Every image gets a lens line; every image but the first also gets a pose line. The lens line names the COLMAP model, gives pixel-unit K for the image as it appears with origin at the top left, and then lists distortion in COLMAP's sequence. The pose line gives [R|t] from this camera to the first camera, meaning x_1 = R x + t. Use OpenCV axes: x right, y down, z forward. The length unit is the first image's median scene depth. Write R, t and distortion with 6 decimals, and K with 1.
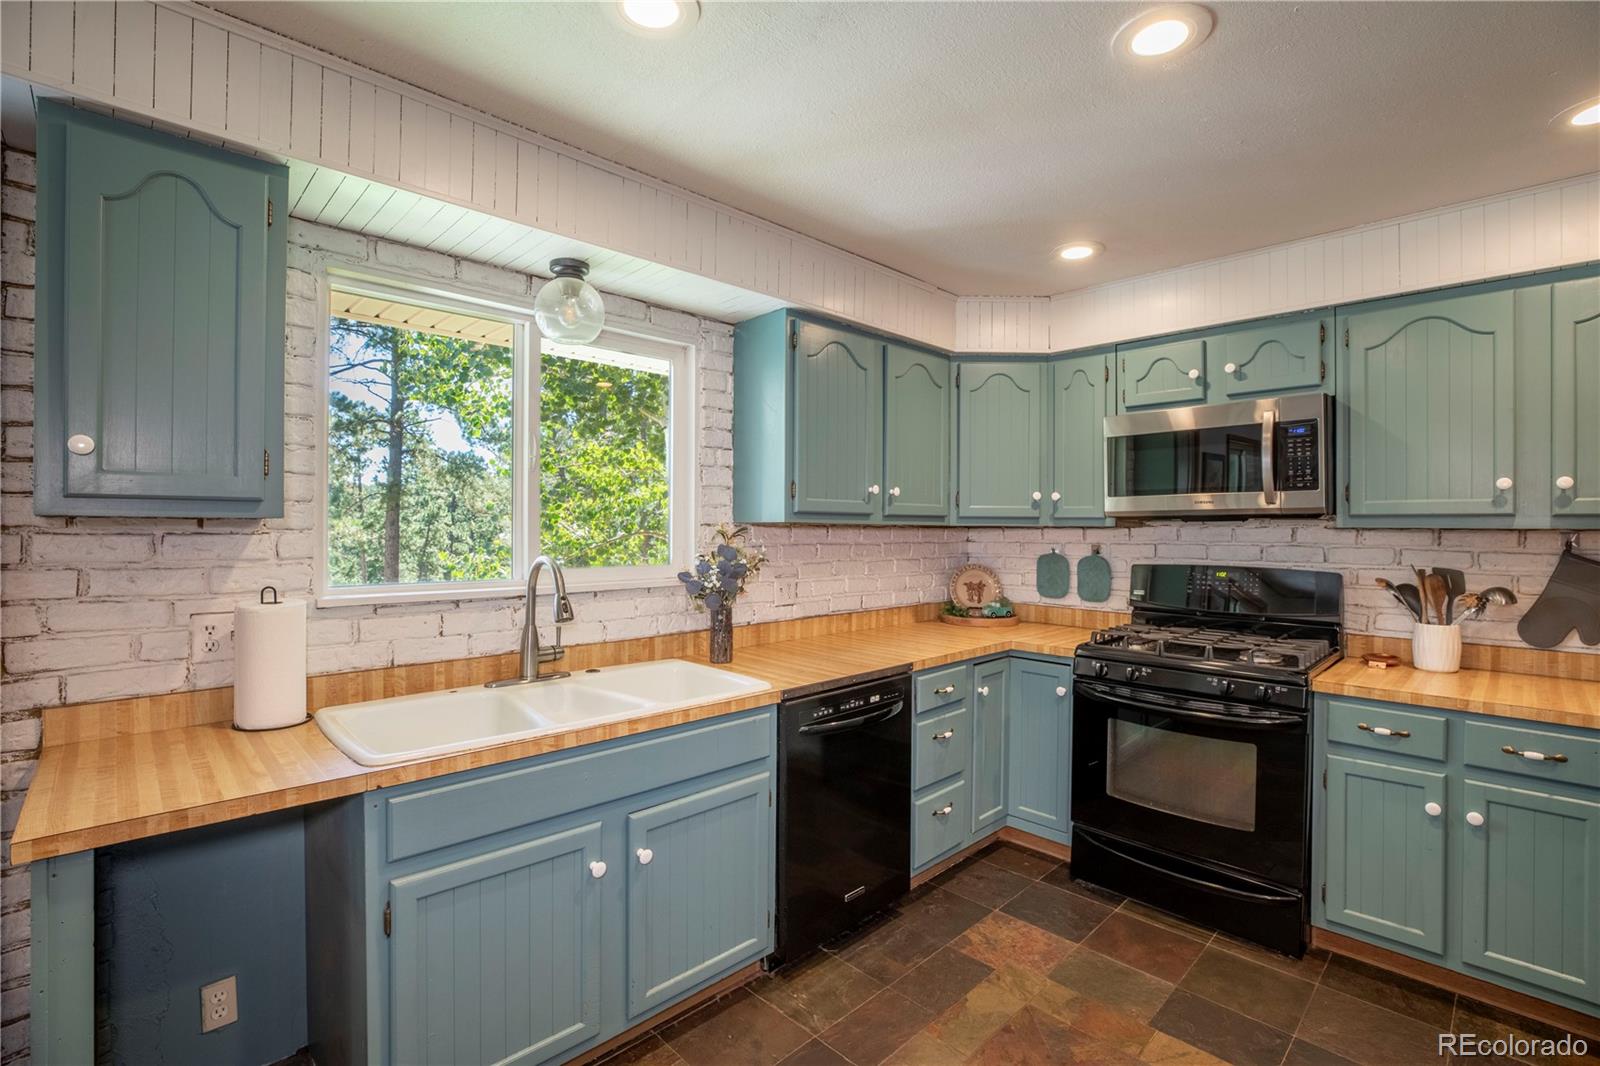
lens RADIAL K [[727.4, 0, 798.5], [0, 727.4, 530.0], [0, 0, 1]] dist [-0.026031, 0.001316]
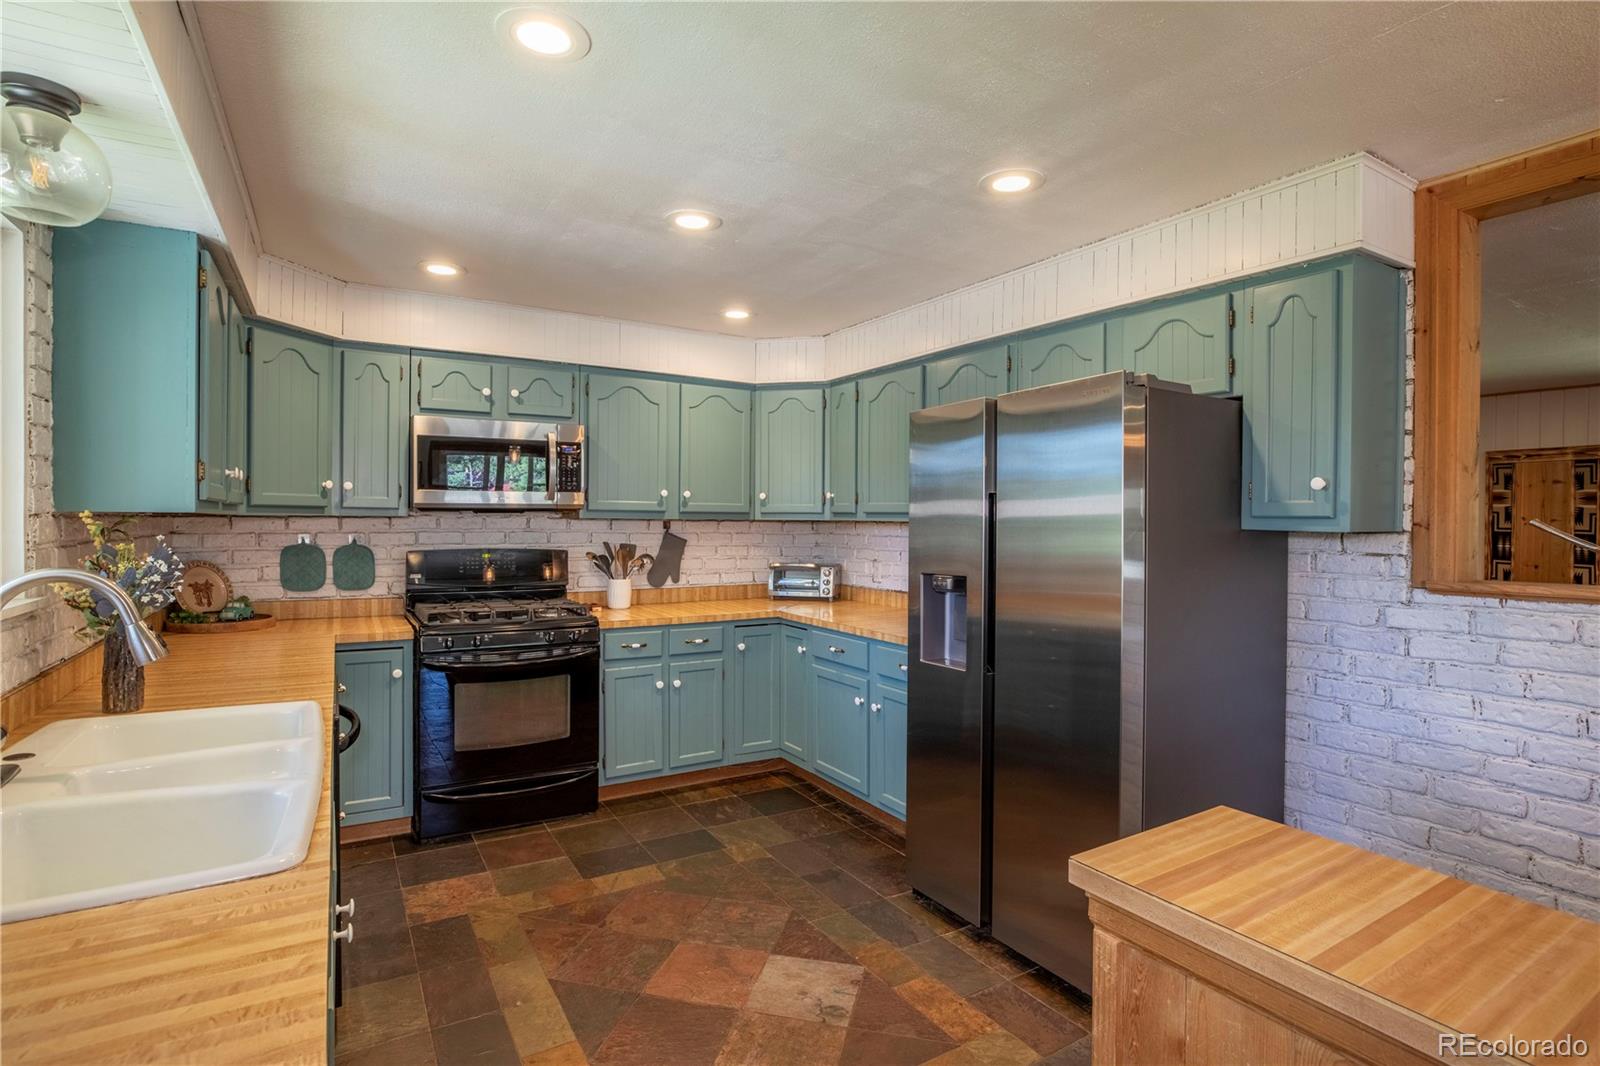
lens RADIAL K [[787.6, 0, 800.5], [0, 787.6, 526.2], [0, 0, 1]] dist [-0.045122, 0.000055]
pose [[0.223763, -0.010238, 0.974590, -0.708287], [-0.002779, 0.999934, 0.011143, -0.005876], [-0.974640, -0.005202, 0.223720, 0.211748]]
